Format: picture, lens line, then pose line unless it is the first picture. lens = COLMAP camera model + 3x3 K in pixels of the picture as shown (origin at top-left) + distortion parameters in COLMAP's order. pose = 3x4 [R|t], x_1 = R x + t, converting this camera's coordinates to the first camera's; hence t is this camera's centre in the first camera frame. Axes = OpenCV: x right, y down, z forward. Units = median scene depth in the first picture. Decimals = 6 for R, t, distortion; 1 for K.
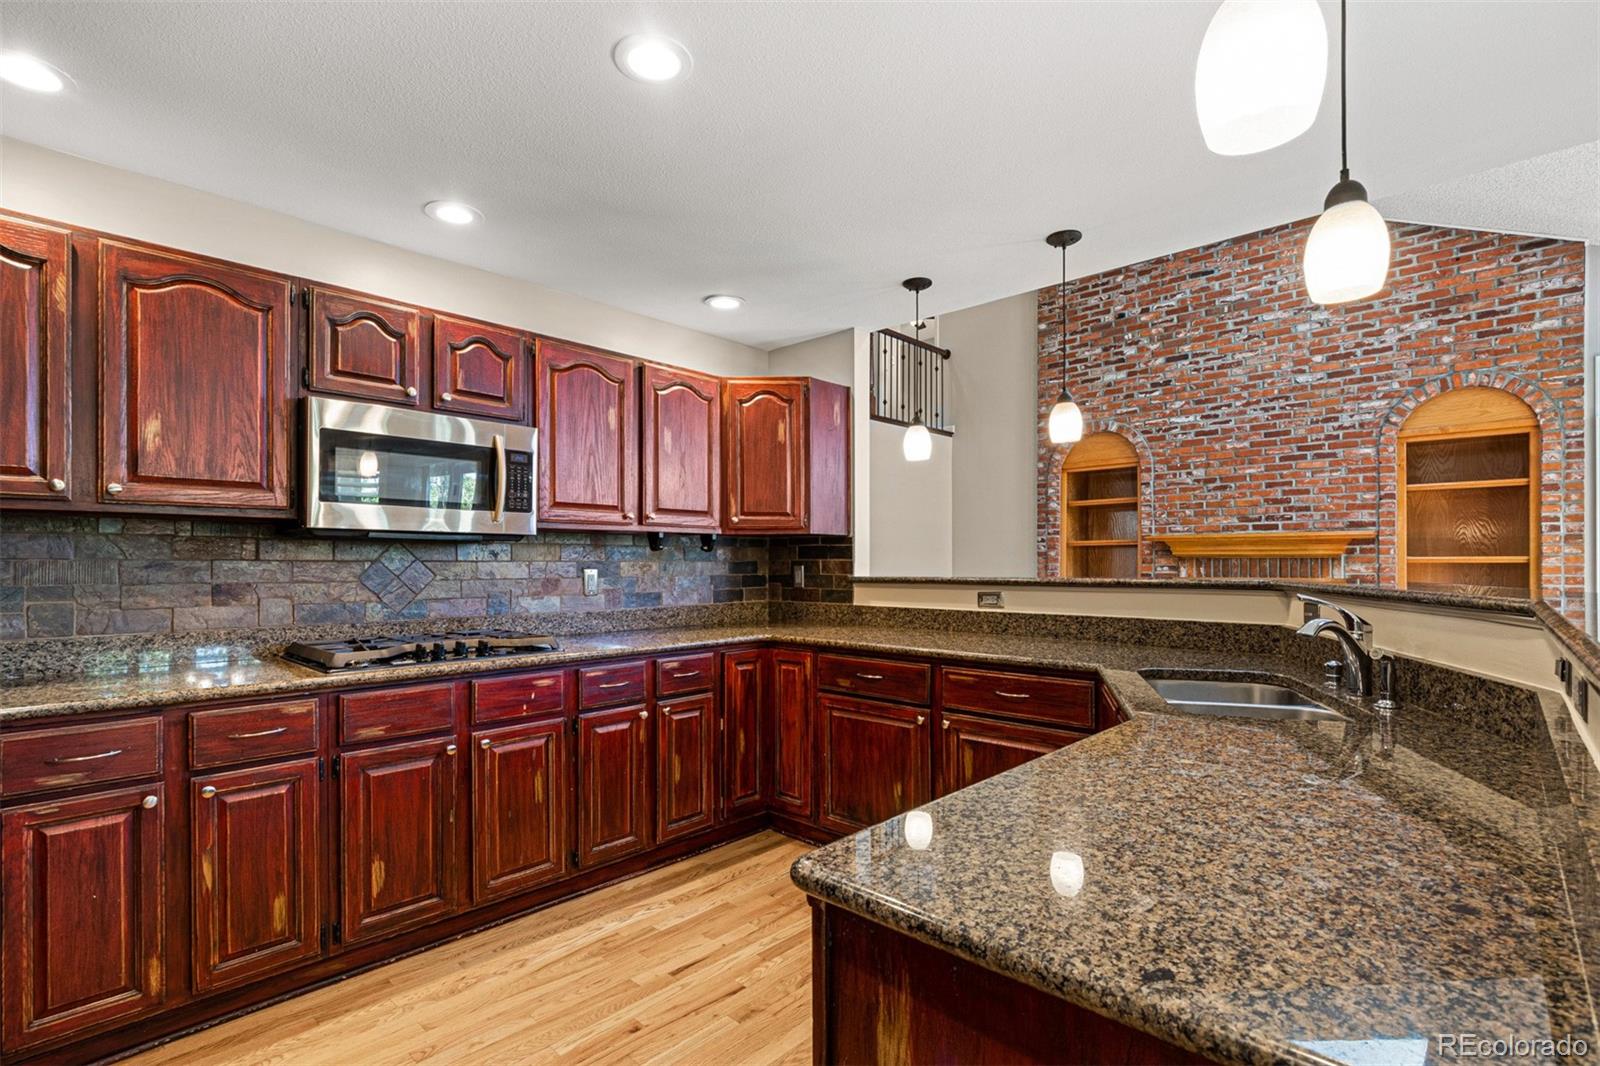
lens RADIAL K [[748.8, 0, 796.9], [0, 748.8, 557.1], [0, 0, 1]] dist [-0.008481, -0.000188]
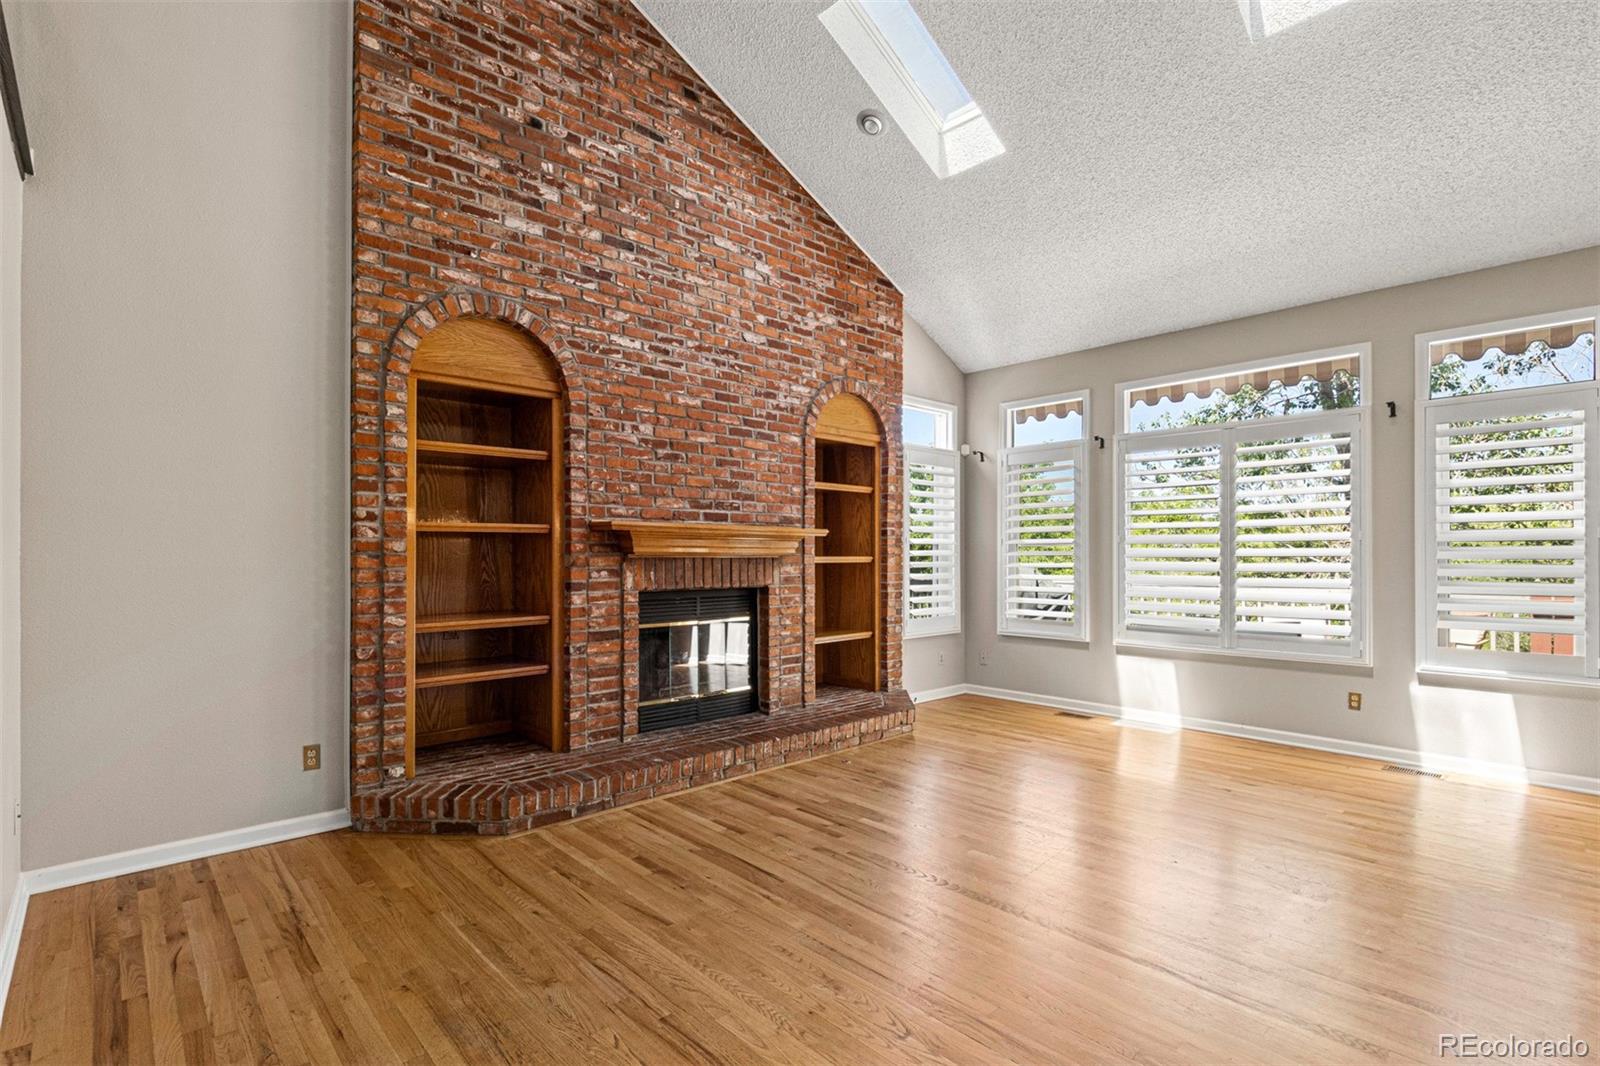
lens RADIAL K [[748.8, 0, 796.9], [0, 748.8, 557.1], [0, 0, 1]] dist [-0.008481, -0.000188]
pose [[0.062567, 0.000483, 0.998041, -0.143826], [-0.010016, 0.999950, 0.000144, -0.000815], [-0.997990, -0.010005, 0.062569, 0.995578]]
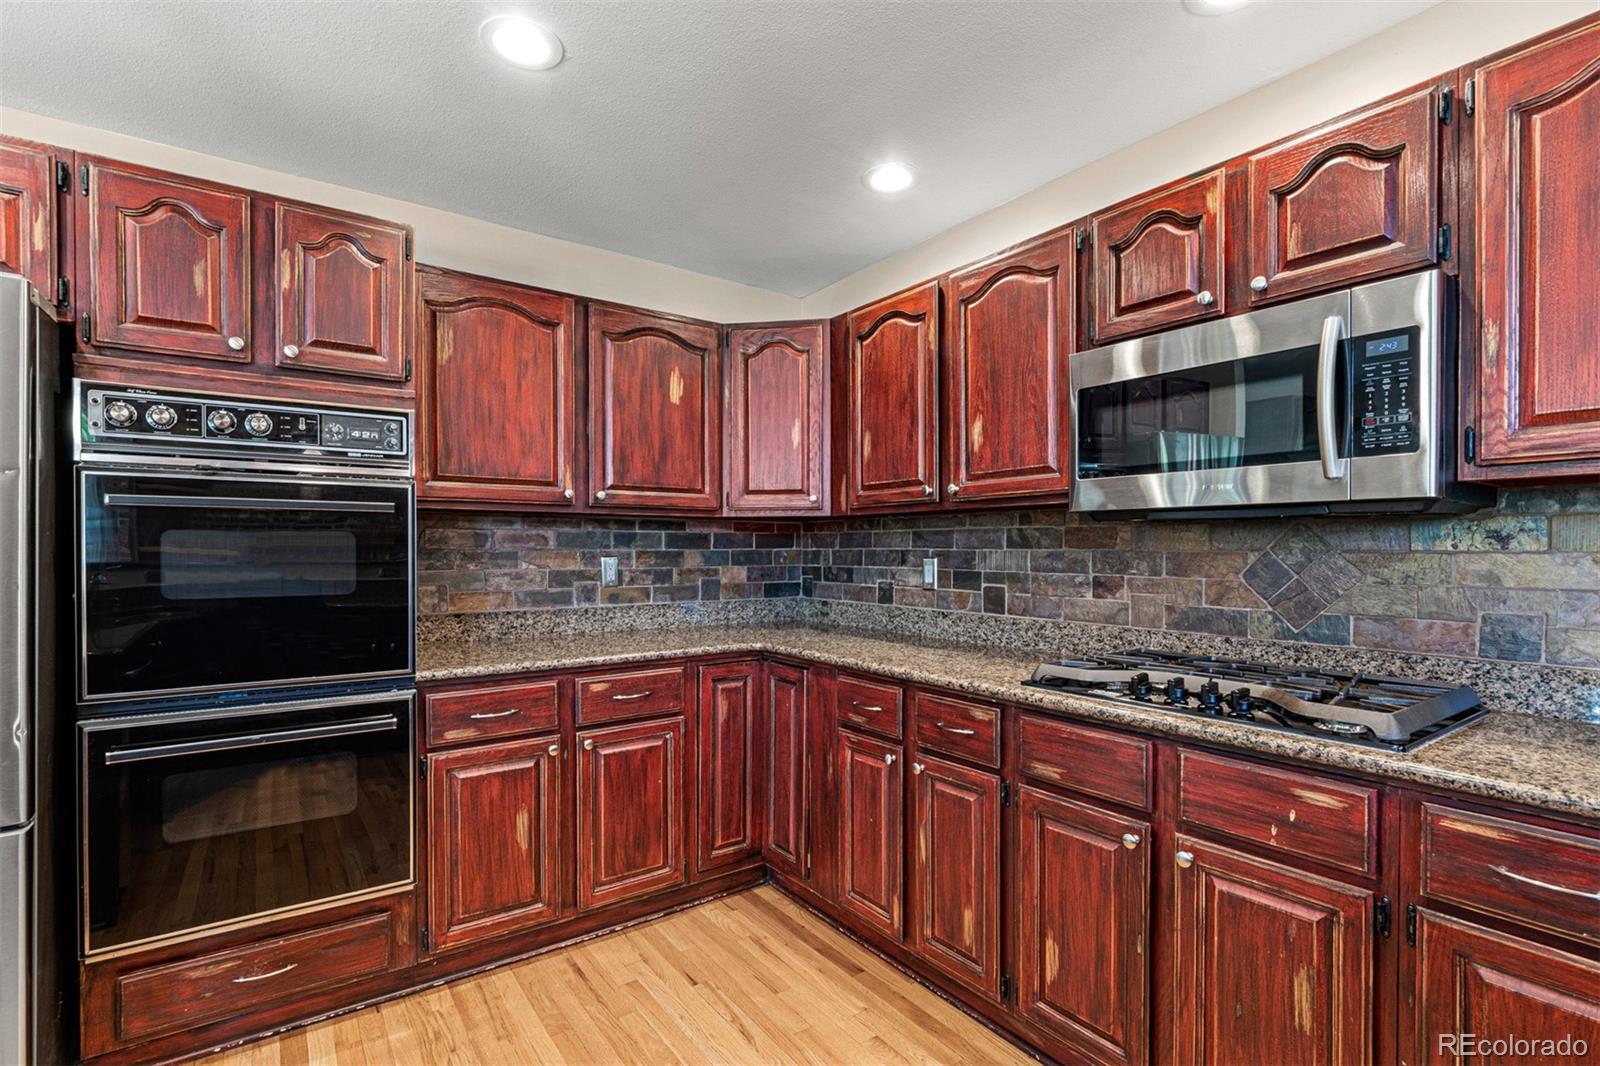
lens RADIAL K [[748.8, 0, 796.9], [0, 748.8, 557.1], [0, 0, 1]] dist [-0.008481, -0.000188]
pose [[-0.192456, 0.009148, -0.981263, 0.096161], [0.004039, 0.999955, 0.008530, 0.001507], [0.981297, -0.002322, -0.192484, 0.352589]]
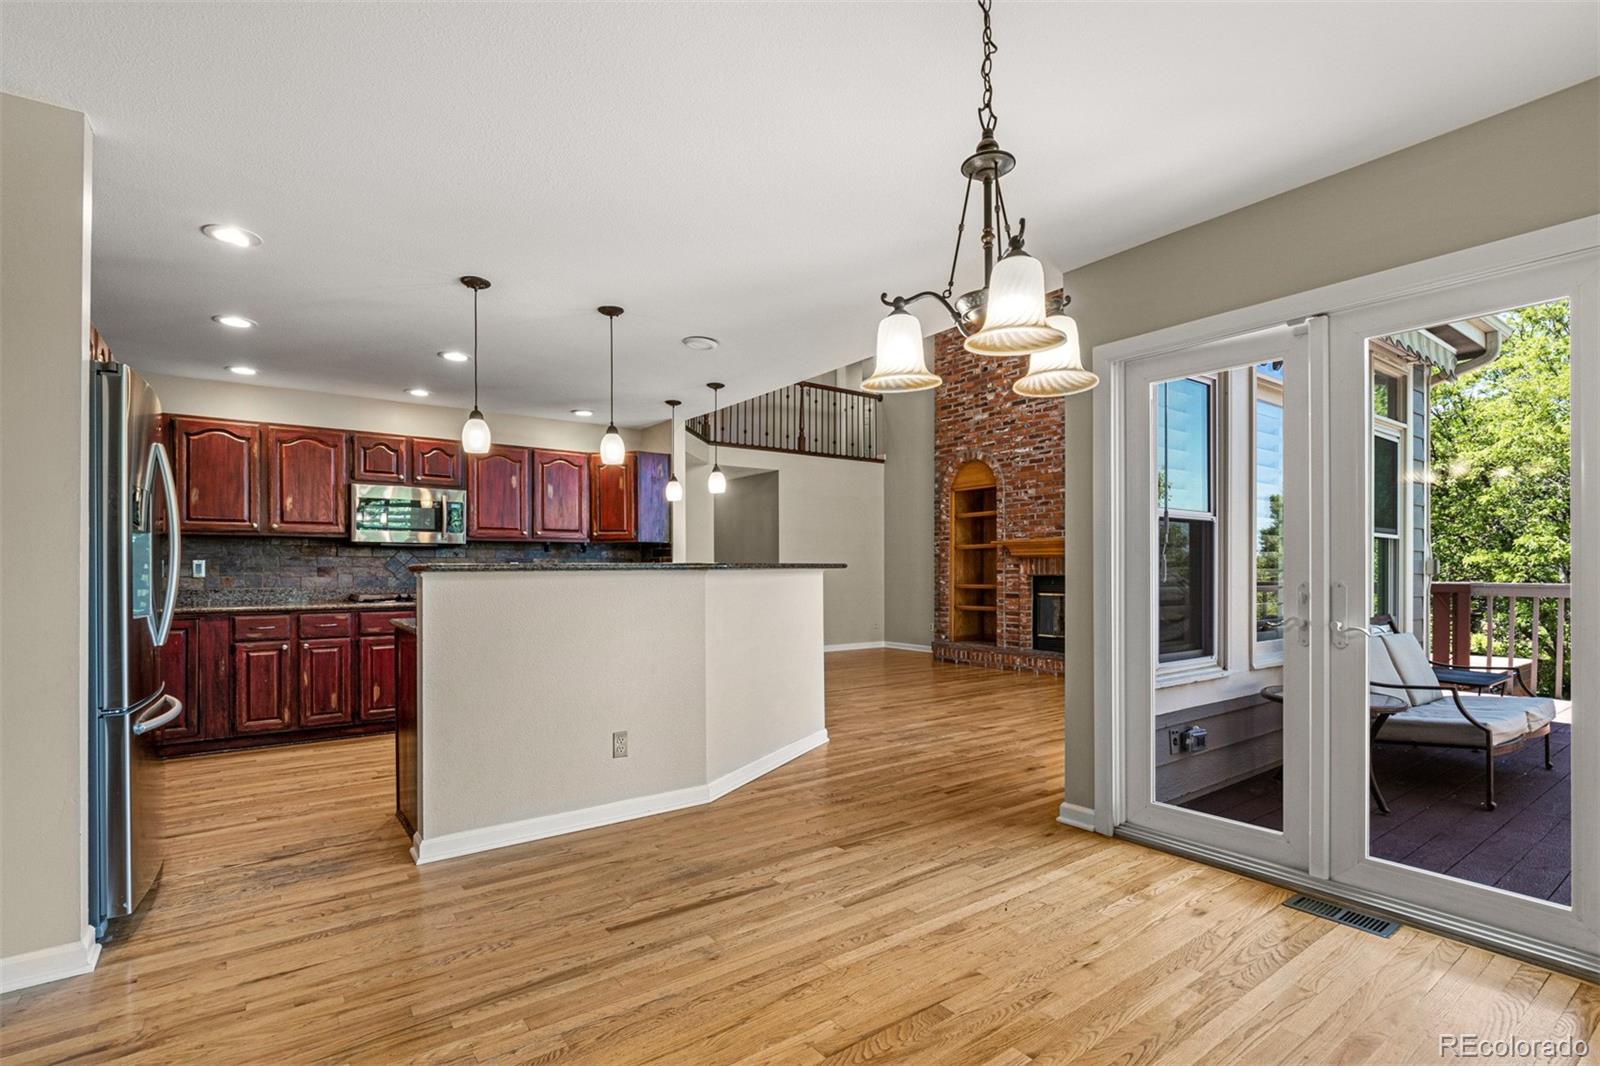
lens RADIAL K [[747.4, 0, 800.7], [0, 747.4, 563.2], [0, 0, 1]] dist [-0.011329, -0.000442]
pose [[0.985046, -0.003323, -0.172259, 0.443701], [0.003025, 0.999993, -0.001995, 0.014621], [0.172264, 0.001445, 0.985050, -0.409076]]
